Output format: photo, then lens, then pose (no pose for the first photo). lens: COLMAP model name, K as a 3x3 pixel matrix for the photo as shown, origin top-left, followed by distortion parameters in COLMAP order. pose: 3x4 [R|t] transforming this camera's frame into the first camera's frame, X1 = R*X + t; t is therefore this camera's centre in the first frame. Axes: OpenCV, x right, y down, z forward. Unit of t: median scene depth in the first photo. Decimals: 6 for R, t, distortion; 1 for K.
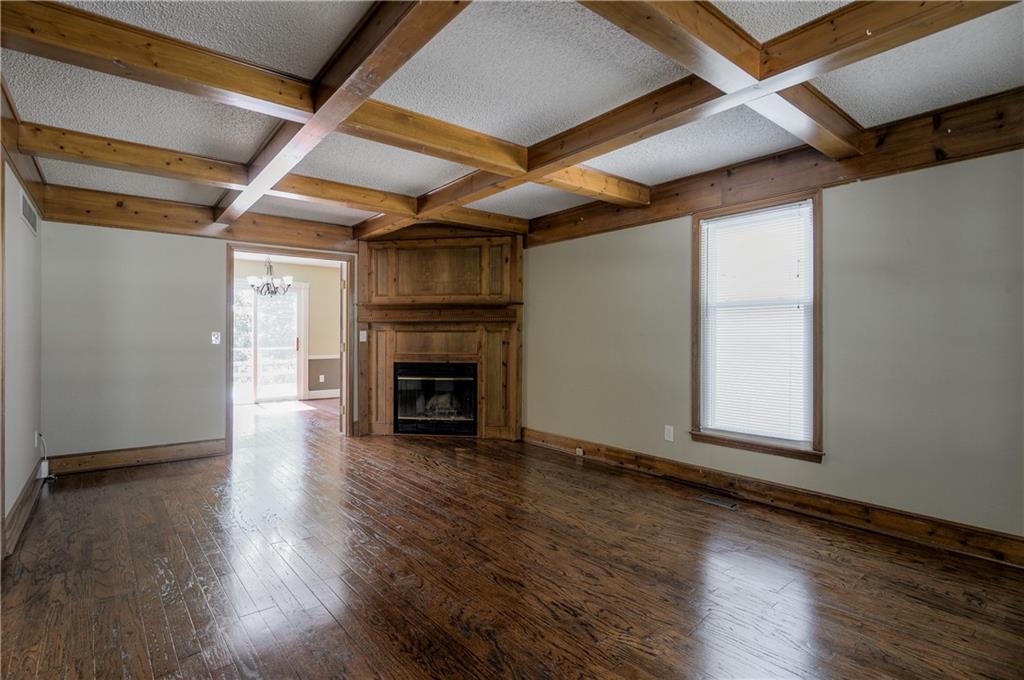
lens RADIAL K [[494.7, 0, 508.8], [0, 494.7, 338.5], [0, 0, 1]] dist [-0.001251, -0.000768]
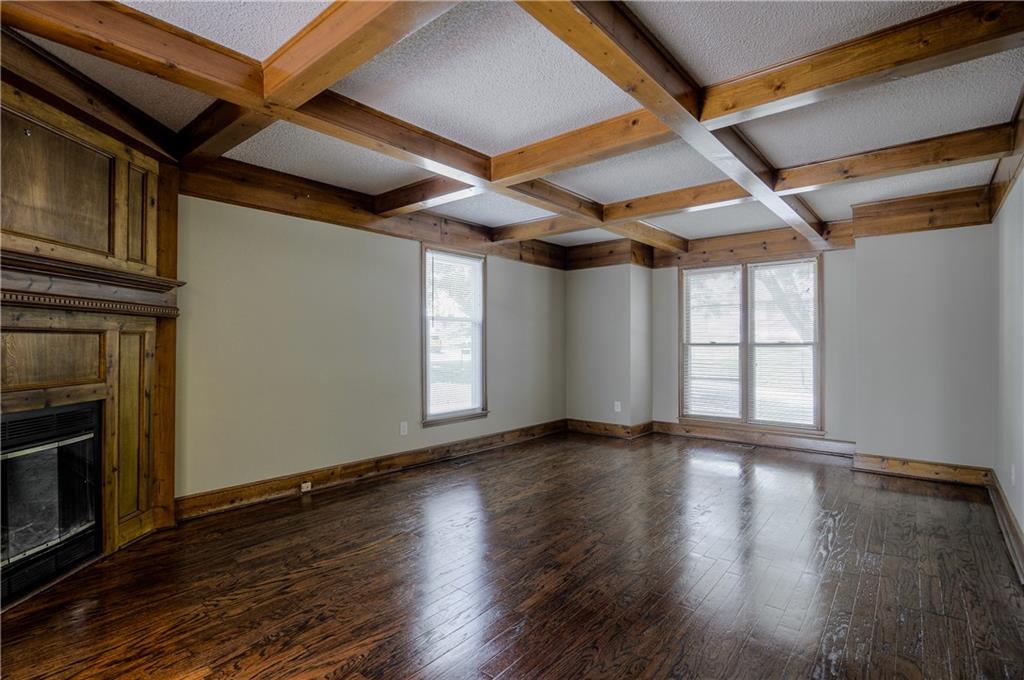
lens RADIAL K [[496.0, 0, 504.1], [0, 496.0, 338.1], [0, 0, 1]] dist [-0.001881, -0.000571]
pose [[-0.174763, 0.005076, 0.984597, -0.733617], [0.002434, 0.999986, -0.004723, -0.006799], [-0.984608, 0.001572, -0.174773, 0.866024]]
